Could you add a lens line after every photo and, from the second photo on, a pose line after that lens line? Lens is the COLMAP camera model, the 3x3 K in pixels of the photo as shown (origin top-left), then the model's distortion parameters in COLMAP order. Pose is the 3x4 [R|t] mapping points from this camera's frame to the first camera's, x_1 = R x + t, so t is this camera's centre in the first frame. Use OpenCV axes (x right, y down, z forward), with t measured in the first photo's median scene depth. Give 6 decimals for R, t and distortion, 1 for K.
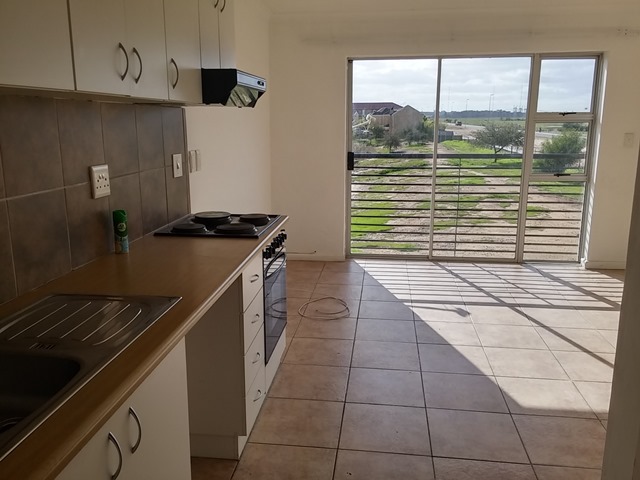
lens RADIAL K [[550.5, 0, 315.8], [0, 550.5, 238.9], [0, 0, 1]] dist [0.079837, -0.086466]
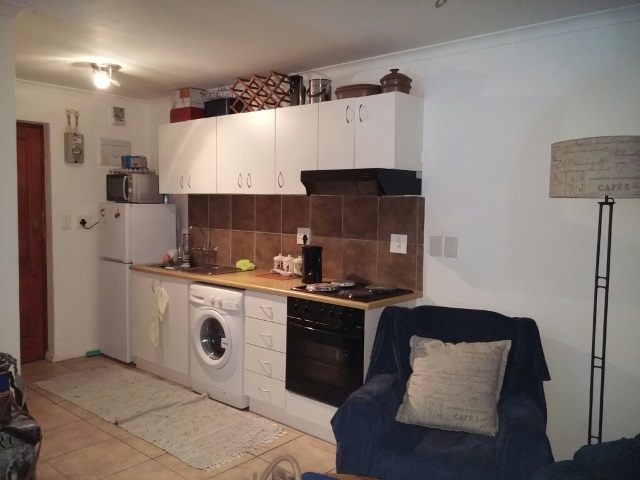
lens RADIAL K [[550.5, 0, 315.8], [0, 550.5, 238.9], [0, 0, 1]] dist [0.079837, -0.086466]
pose [[-0.566455, 0.046429, -0.822784, 1.117606], [-0.188703, 0.964577, 0.184345, -0.438813], [0.802197, 0.259685, -0.537628, 1.995102]]
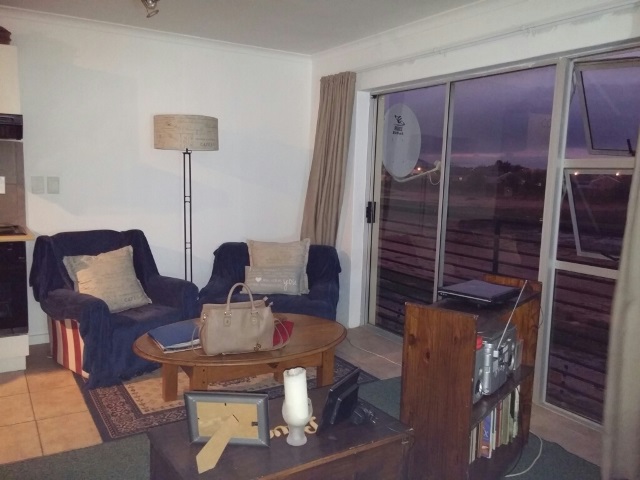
lens RADIAL K [[550.5, 0, 315.8], [0, 550.5, 238.9], [0, 0, 1]] dist [0.079837, -0.086466]
pose [[0.619587, 0.115104, -0.776443, 1.669173], [-0.194375, 0.980879, -0.009696, -0.185111], [0.760481, 0.156929, 0.630113, 1.008511]]
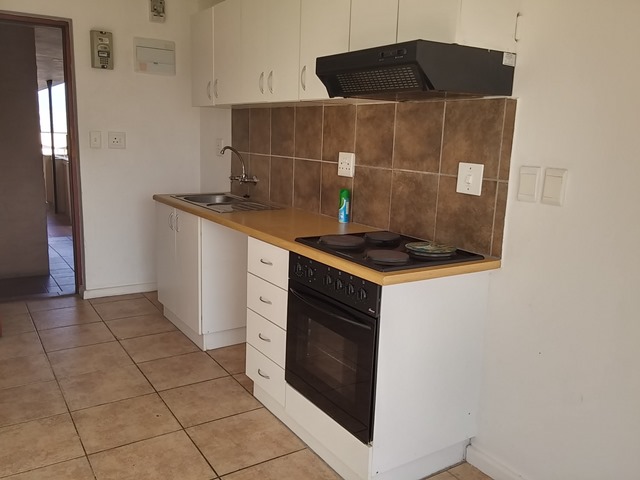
lens RADIAL K [[550.5, 0, 315.8], [0, 550.5, 238.9], [0, 0, 1]] dist [0.079837, -0.086466]
pose [[-0.770674, 0.088805, -0.631012, 0.509670], [-0.169668, 0.925899, 0.337527, -0.363506], [0.614227, 0.367186, -0.698498, 1.893841]]
